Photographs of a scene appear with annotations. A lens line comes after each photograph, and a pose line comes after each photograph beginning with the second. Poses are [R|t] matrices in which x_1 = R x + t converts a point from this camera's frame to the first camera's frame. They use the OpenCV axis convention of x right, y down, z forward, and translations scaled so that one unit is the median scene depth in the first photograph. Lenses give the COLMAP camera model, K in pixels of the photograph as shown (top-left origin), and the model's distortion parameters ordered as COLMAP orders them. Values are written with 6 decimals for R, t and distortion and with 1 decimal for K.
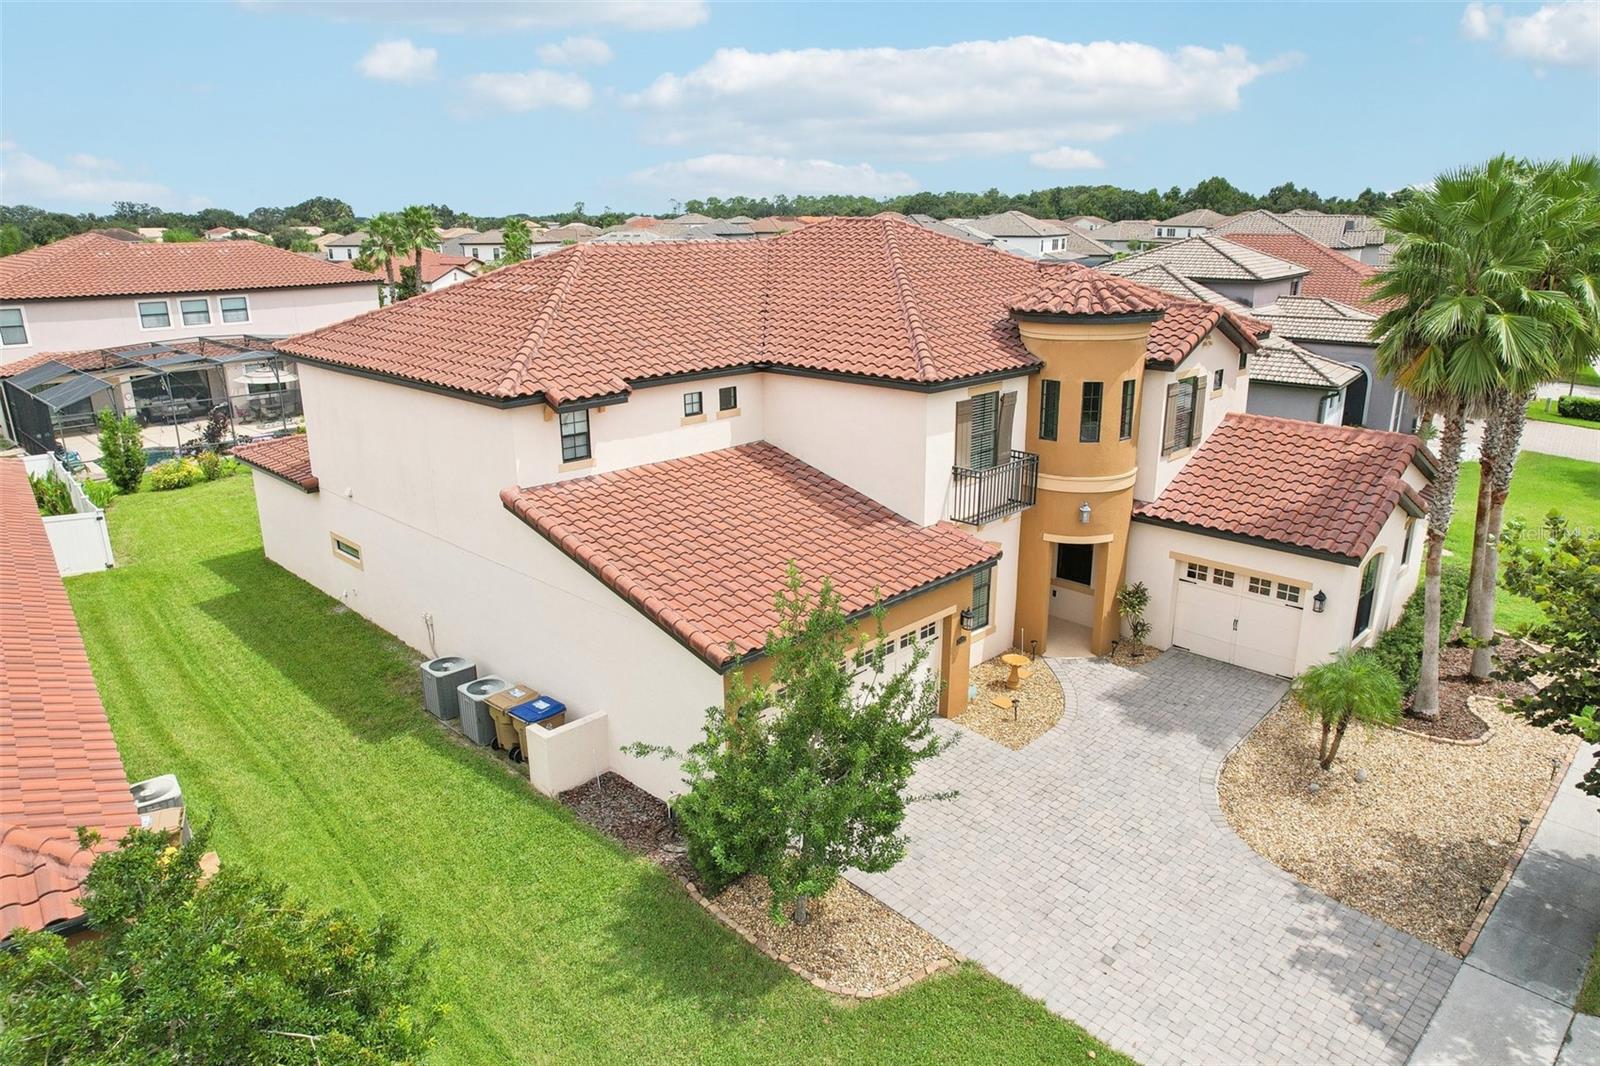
lens RADIAL K [[1070.4, 0, 821.1], [0, 1070.4, 531.9], [0, 0, 1]] dist [-0.057920, 0.038313]
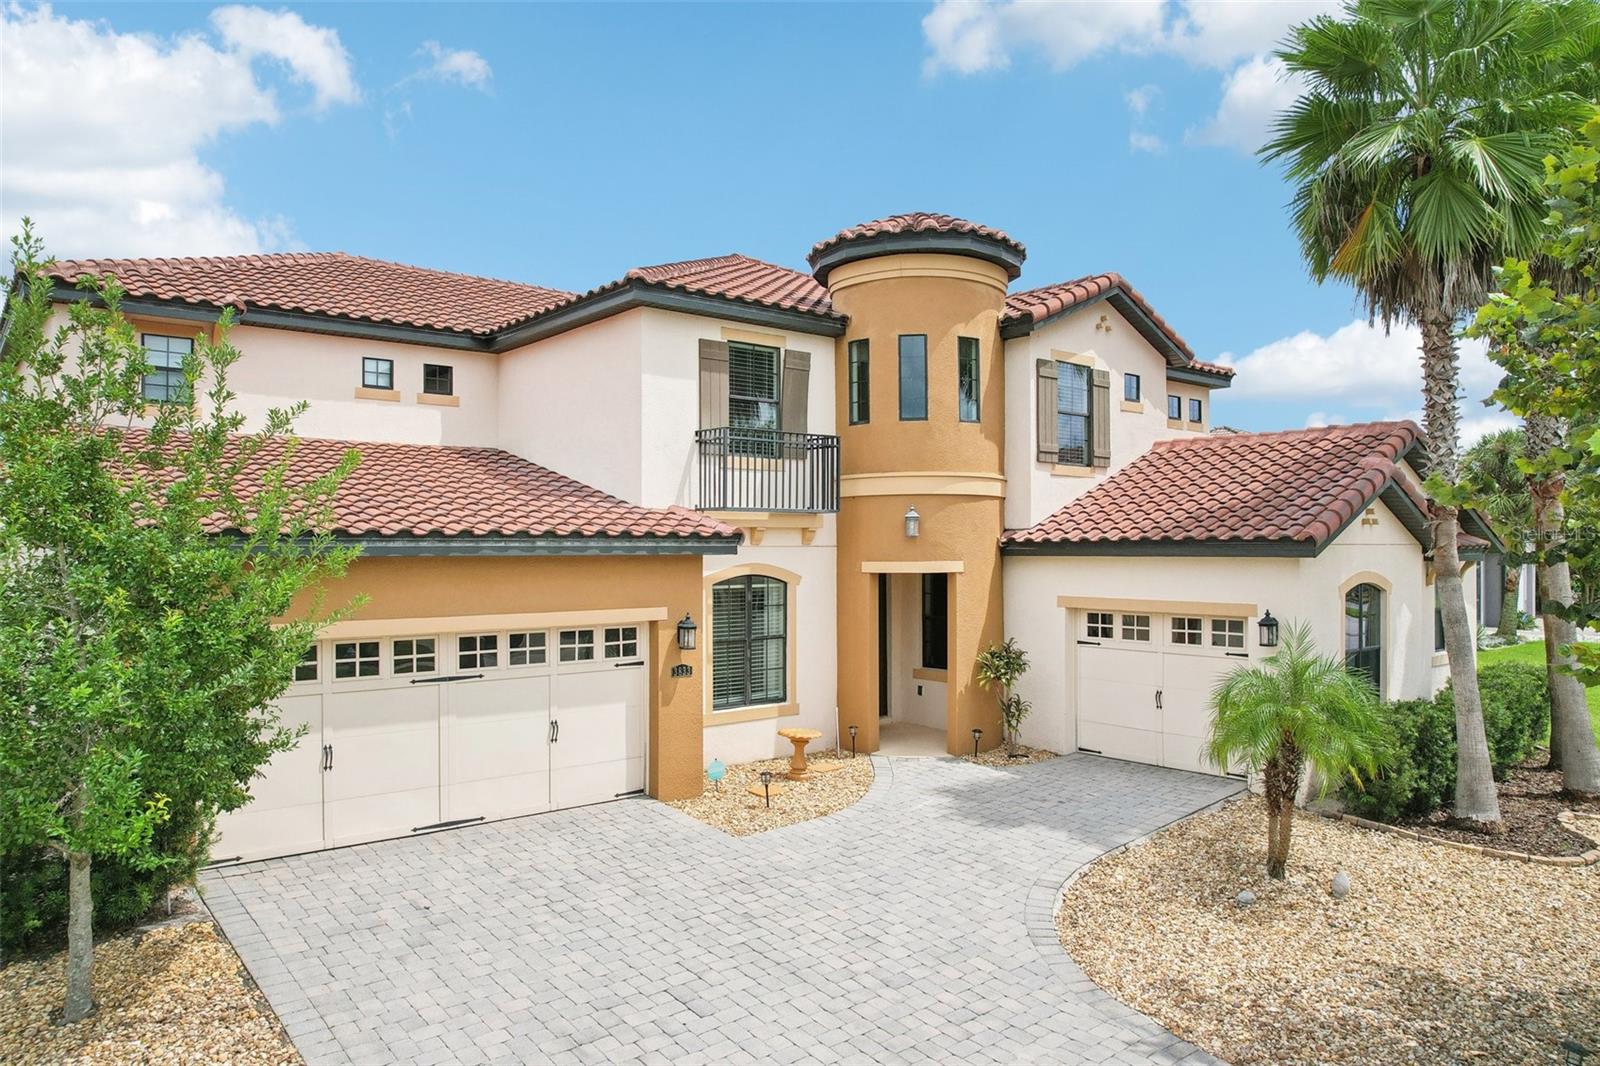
lens RADIAL K [[1070.4, 0, 821.1], [0, 1070.4, 531.9], [0, 0, 1]] dist [-0.057920, 0.038313]
pose [[0.994704, -0.001427, -0.102767, 0.264742], [-0.030148, 0.951869, -0.305020, 0.202924], [0.098256, 0.306503, 0.946785, 0.353945]]
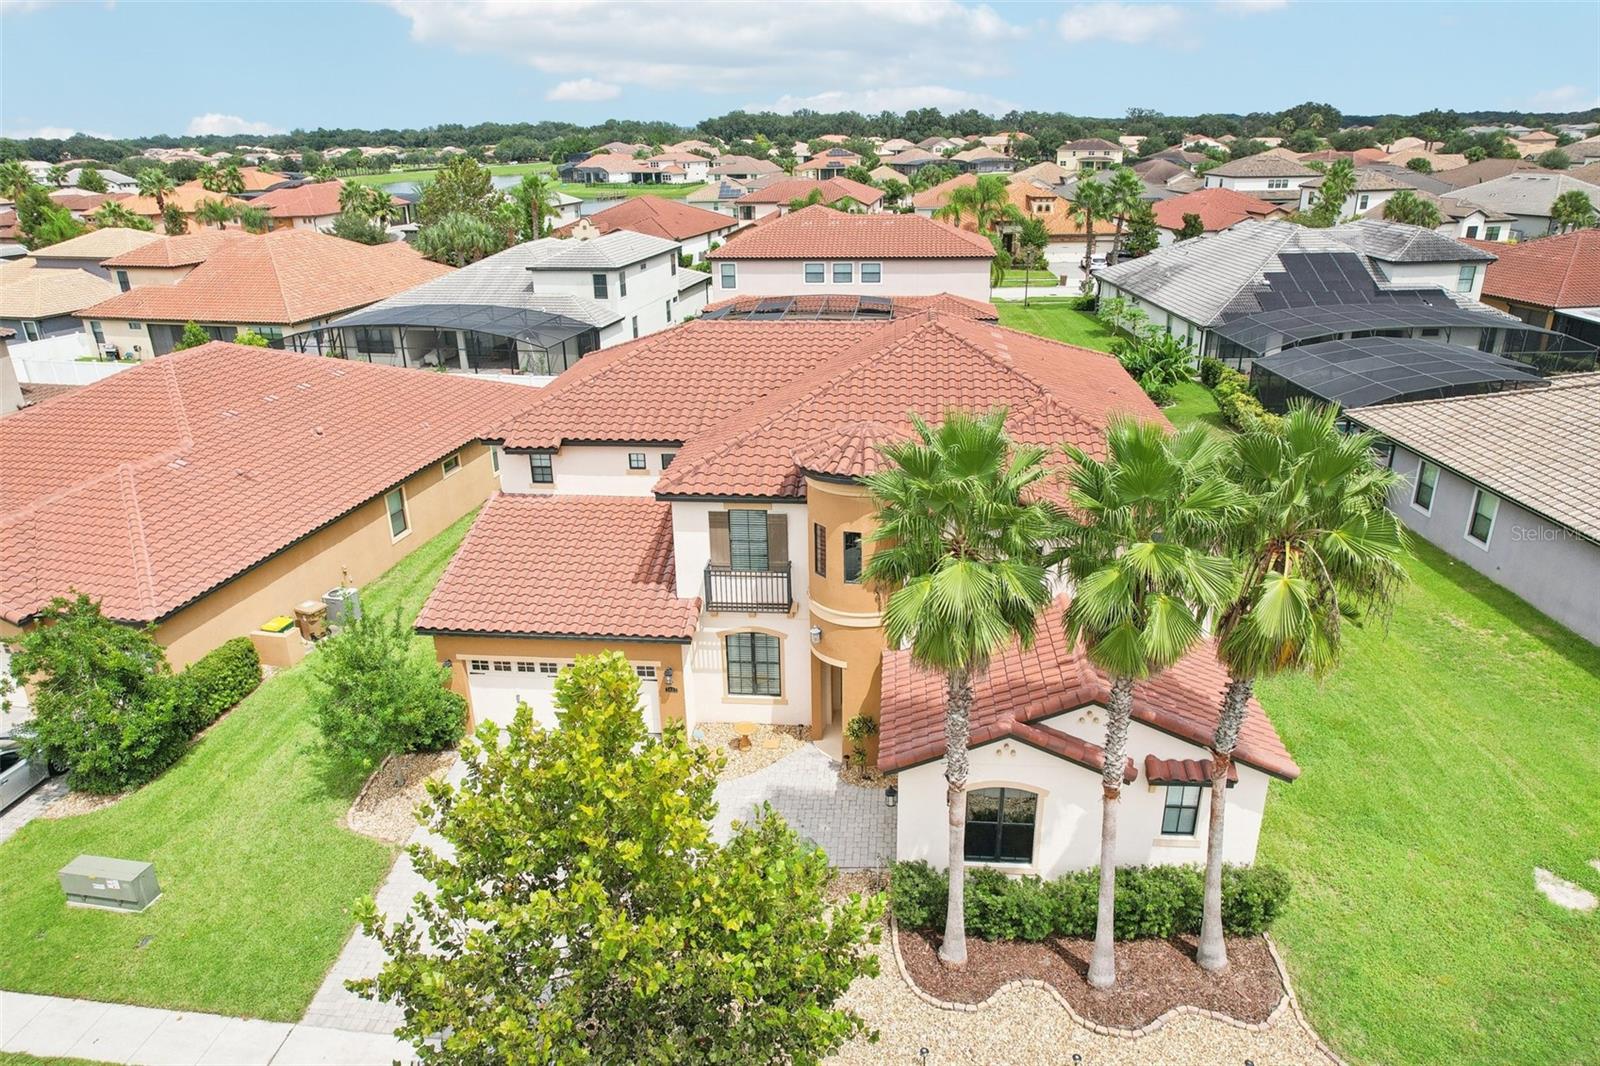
lens RADIAL K [[1070.4, 0, 821.1], [0, 1070.4, 531.9], [0, 0, 1]] dist [-0.057920, 0.038313]
pose [[0.619370, 0.284222, -0.731846, 1.075192], [-0.210774, 0.958146, 0.193728, -0.350464], [0.756277, 0.034265, 0.653353, 0.263638]]
